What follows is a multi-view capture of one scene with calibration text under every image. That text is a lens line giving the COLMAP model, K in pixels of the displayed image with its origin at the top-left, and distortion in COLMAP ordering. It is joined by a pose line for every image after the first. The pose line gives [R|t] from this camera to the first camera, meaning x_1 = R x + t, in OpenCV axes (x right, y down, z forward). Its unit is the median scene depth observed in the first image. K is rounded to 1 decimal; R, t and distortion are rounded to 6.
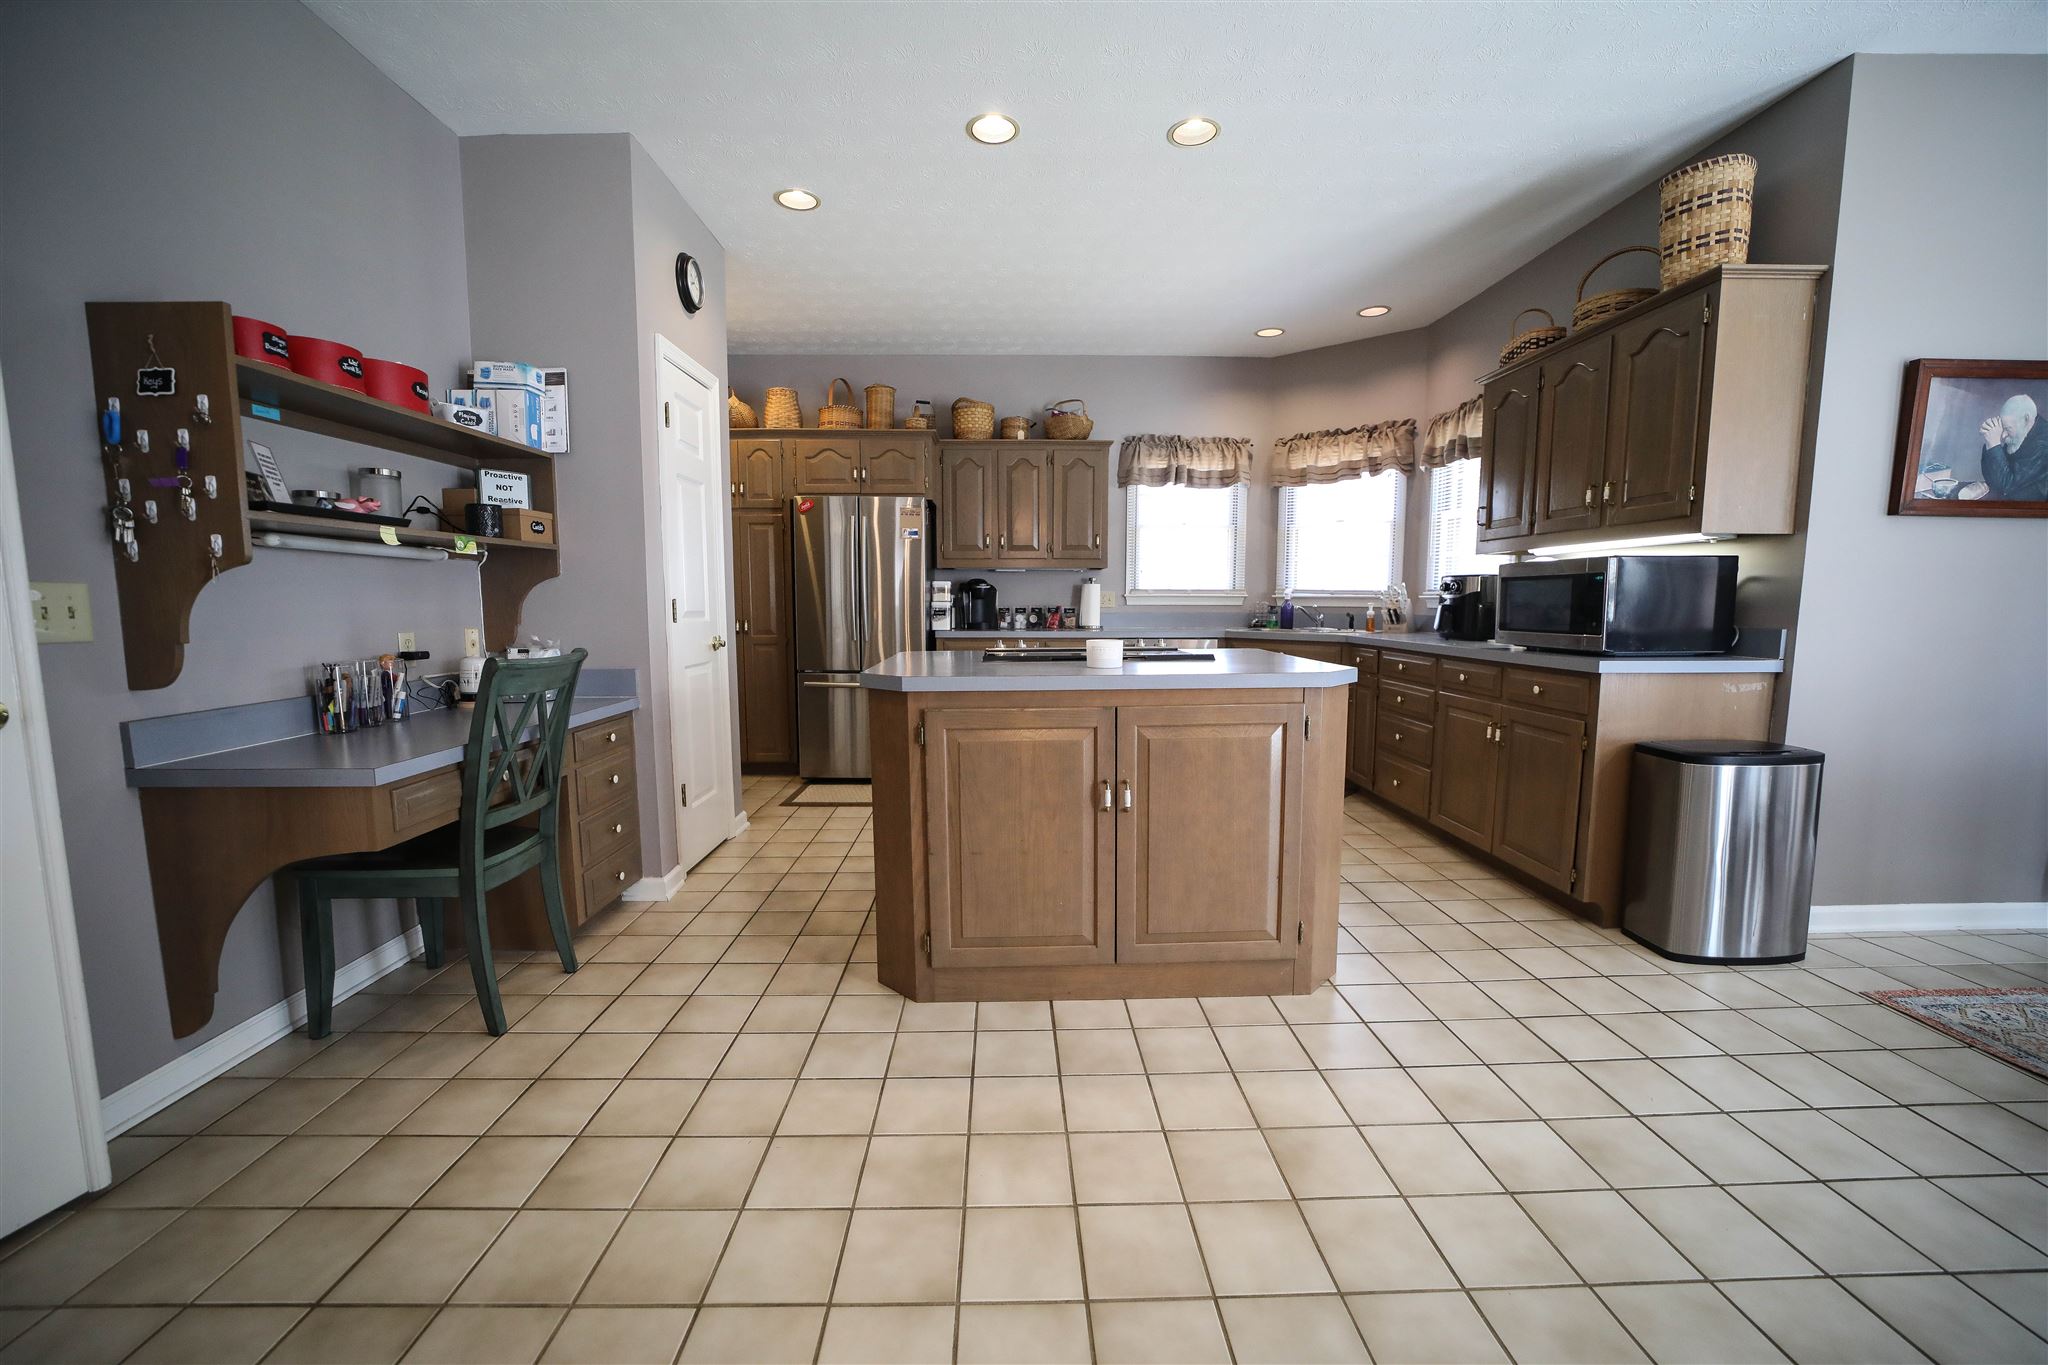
lens RADIAL K [[797.5, 0, 1019.6], [0, 797.5, 686.3], [0, 0, 1]] dist [-0.038182, 0.009924]
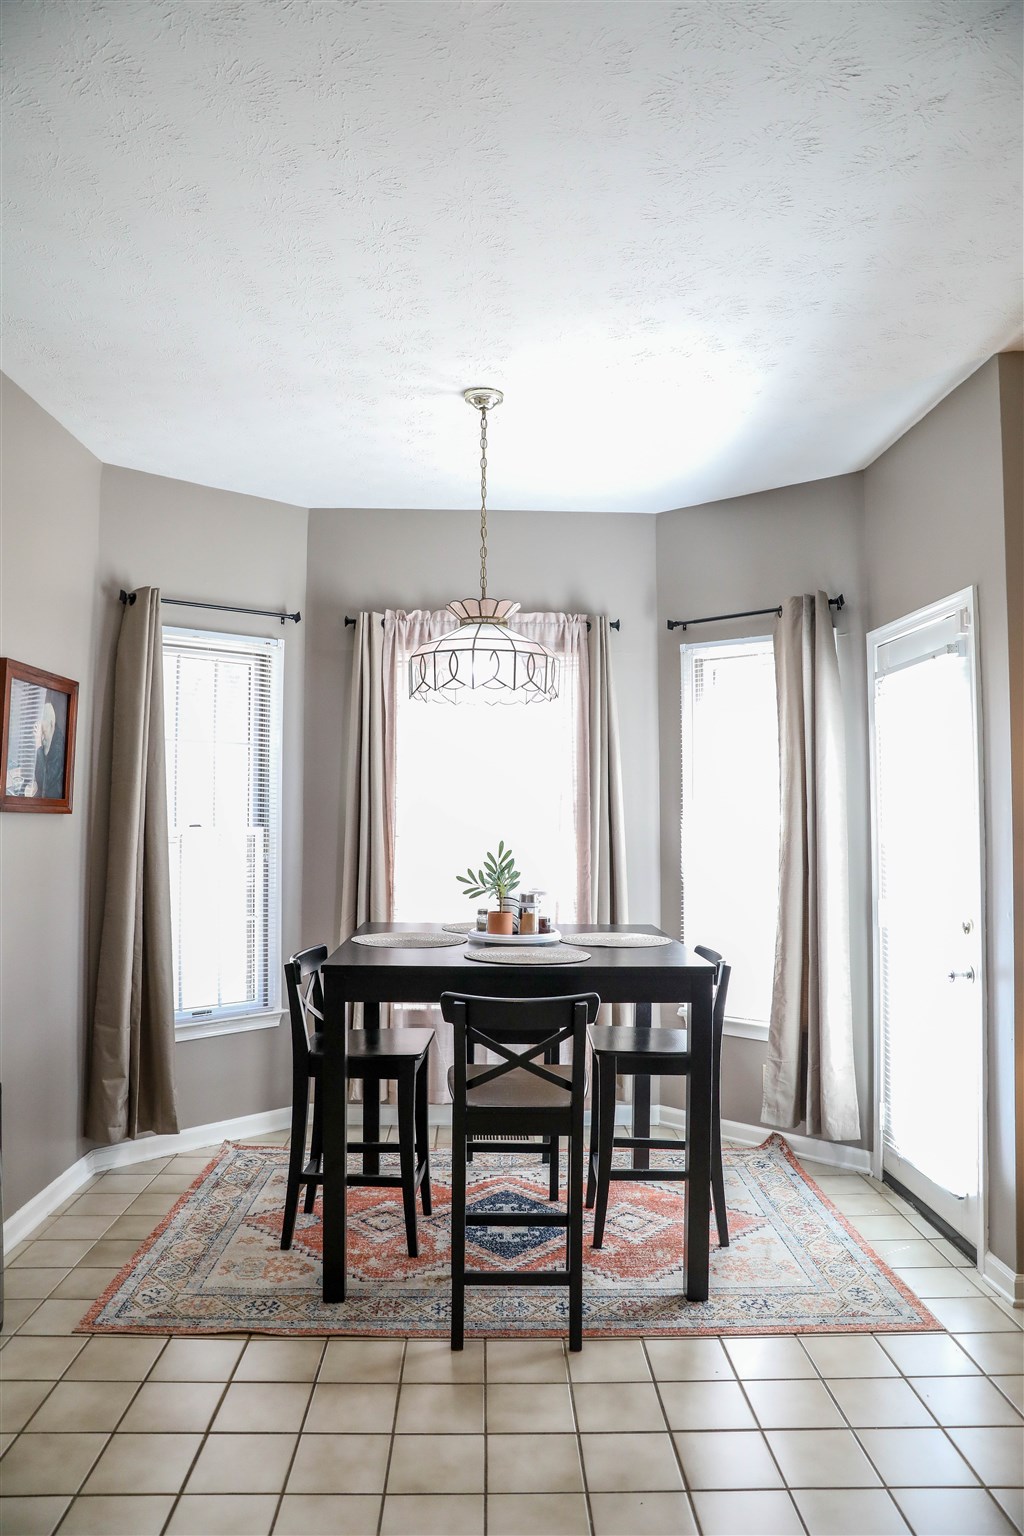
lens RADIAL K [[1053.9, 0, 510.4], [0, 1053.9, 771.9], [0, 0, 1]] dist [-0.087422, 0.053836]
pose [[-0.000770, 0.039212, 0.999231, -0.077925], [0.105410, 0.993667, -0.038912, -0.074049], [-0.994429, 0.105299, -0.004899, 0.172355]]
